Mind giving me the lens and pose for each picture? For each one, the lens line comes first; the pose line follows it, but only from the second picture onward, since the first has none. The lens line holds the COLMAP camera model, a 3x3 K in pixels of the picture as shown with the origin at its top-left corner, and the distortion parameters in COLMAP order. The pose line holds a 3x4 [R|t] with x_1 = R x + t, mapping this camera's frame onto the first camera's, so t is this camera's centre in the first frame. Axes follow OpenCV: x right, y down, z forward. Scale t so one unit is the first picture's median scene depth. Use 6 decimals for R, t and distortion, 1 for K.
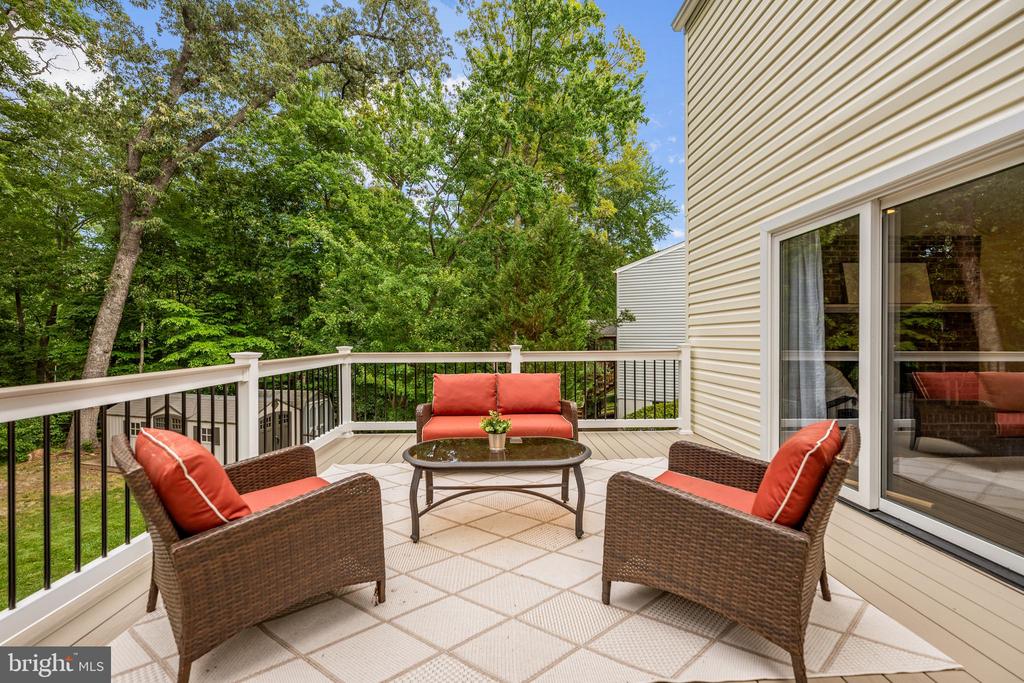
lens RADIAL K [[413.4, 0, 511.6], [0, 413.4, 337.3], [0, 0, 1]] dist [-0.000106, 0.000223]
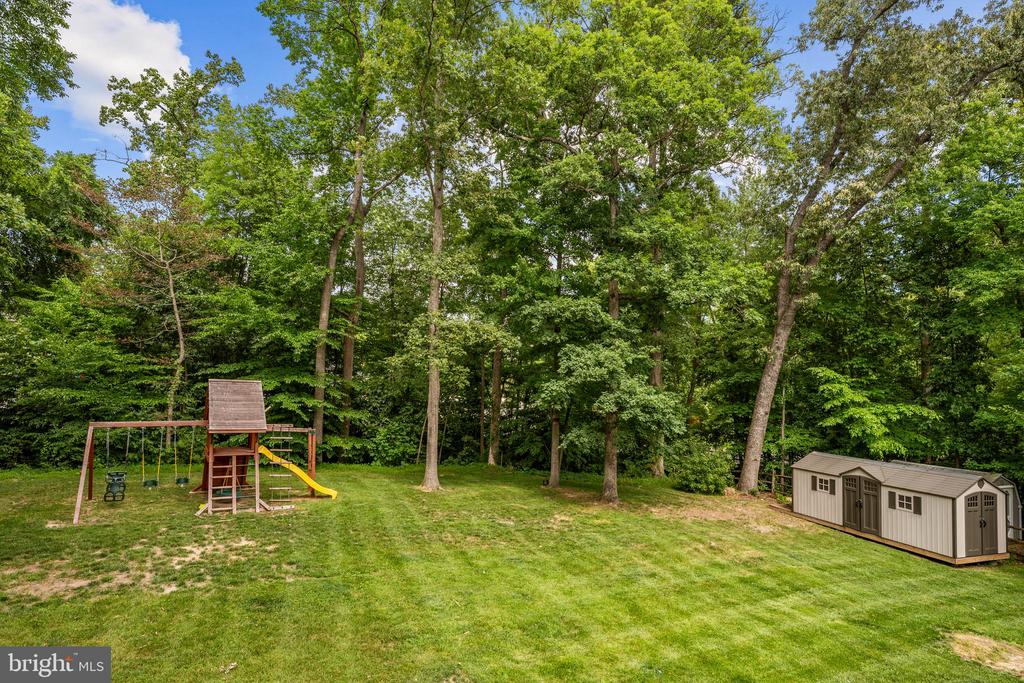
lens RADIAL K [[524.3, 0, 508.9], [0, 524.3, 372.6], [0, 0, 1]] dist [0.007947, -0.002351]
pose [[0.537516, -0.008555, -0.843210, -0.116122], [-0.020192, 0.999531, -0.023013, -0.029968], [0.843012, 0.029396, 0.537091, -0.429502]]
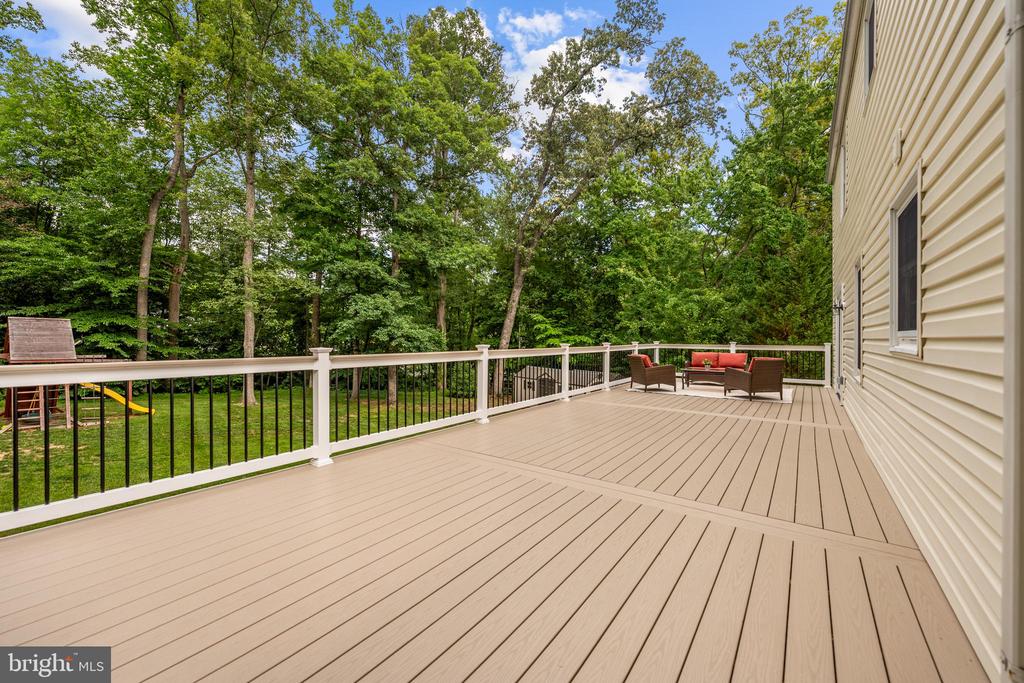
lens RADIAL K [[413.4, 0, 509.7], [0, 413.4, 340.1], [0, 0, 1]] dist [-0.000106, 0.000223]
pose [[0.797828, 0.016612, -0.602657, 0.111493], [-0.010816, 0.999854, 0.013241, -0.002660], [0.602789, -0.004045, 0.797891, -0.431611]]
